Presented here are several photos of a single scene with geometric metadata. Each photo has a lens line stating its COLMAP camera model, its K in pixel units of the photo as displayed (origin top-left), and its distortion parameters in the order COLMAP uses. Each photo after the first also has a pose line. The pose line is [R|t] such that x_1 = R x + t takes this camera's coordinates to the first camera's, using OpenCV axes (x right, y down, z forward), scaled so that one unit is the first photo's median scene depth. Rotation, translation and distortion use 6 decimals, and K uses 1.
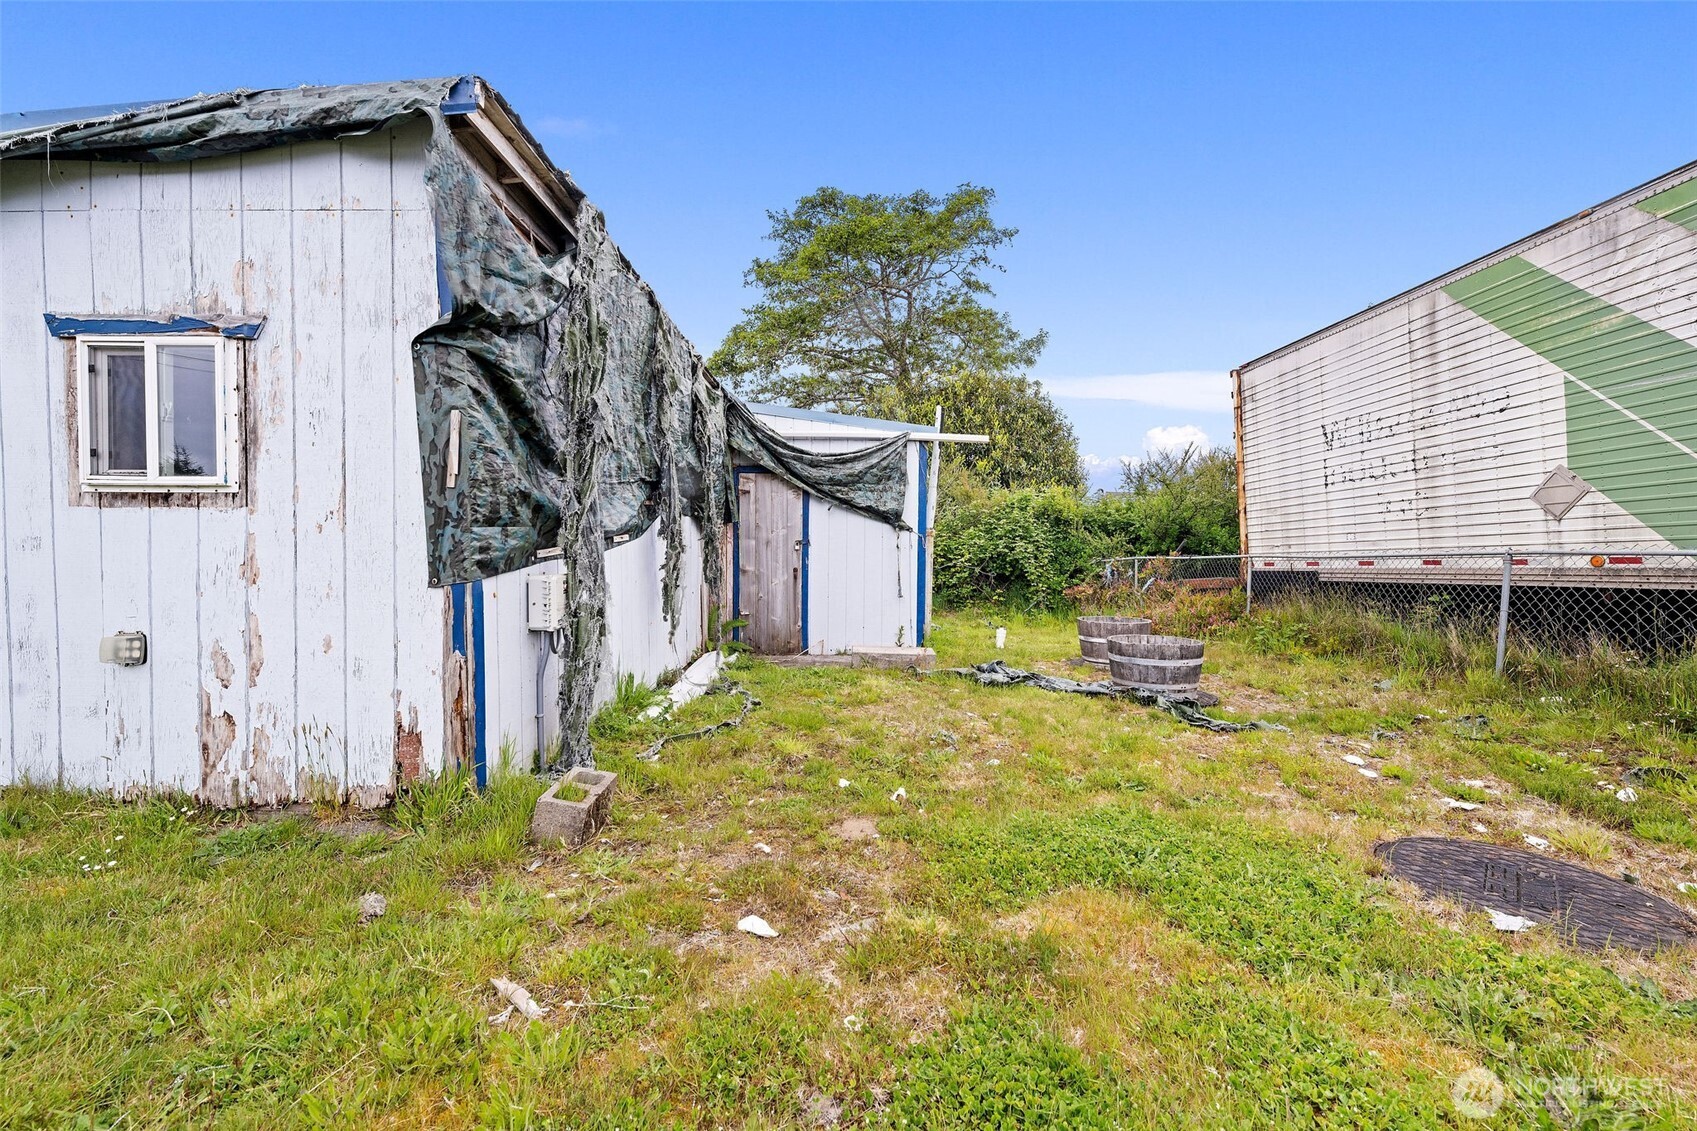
lens RADIAL K [[665.3, 0, 848.5], [0, 665.3, 565.5], [0, 0, 1]] dist [-0.001230, -0.000242]
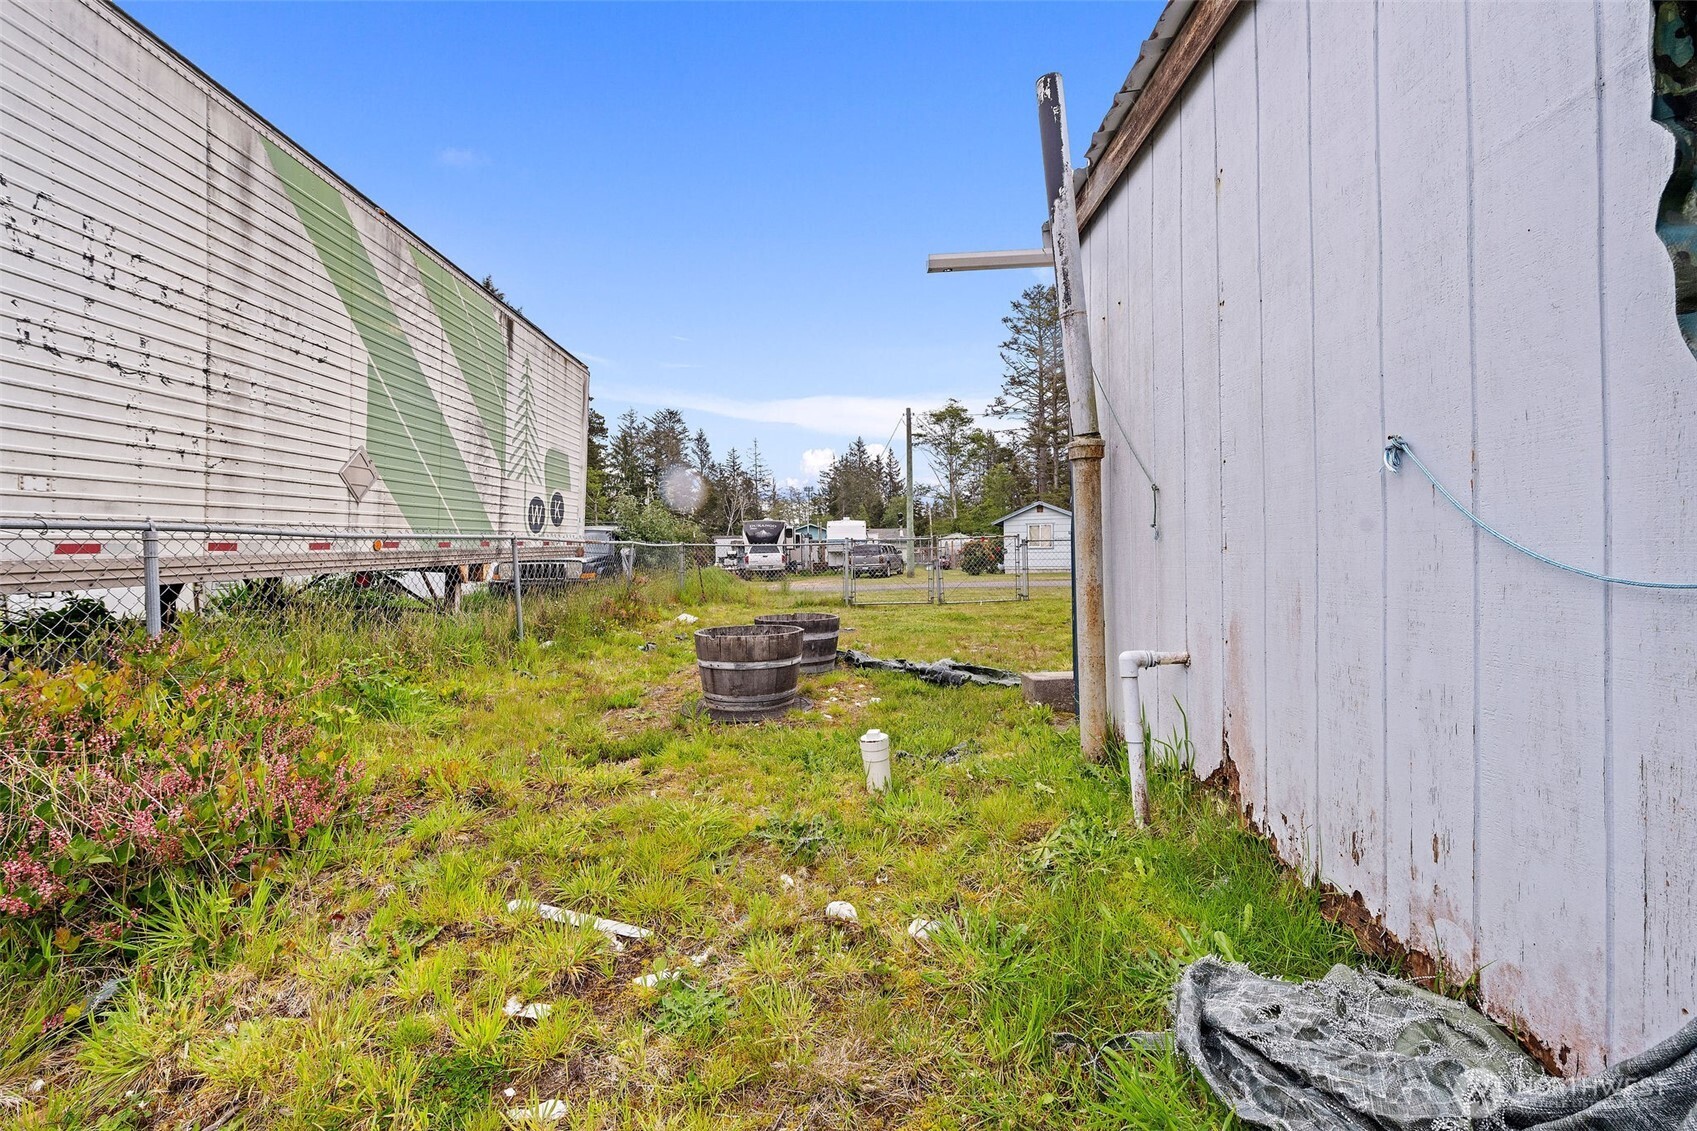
lens RADIAL K [[665.3, 0, 848.5], [0, 665.3, 565.5], [0, 0, 1]] dist [-0.001230, -0.000242]
pose [[-0.999782, 0.012055, 0.017075, 0.309294], [0.012625, 0.999354, 0.033654, -0.000800], [-0.016658, 0.033863, -0.999288, 1.743131]]
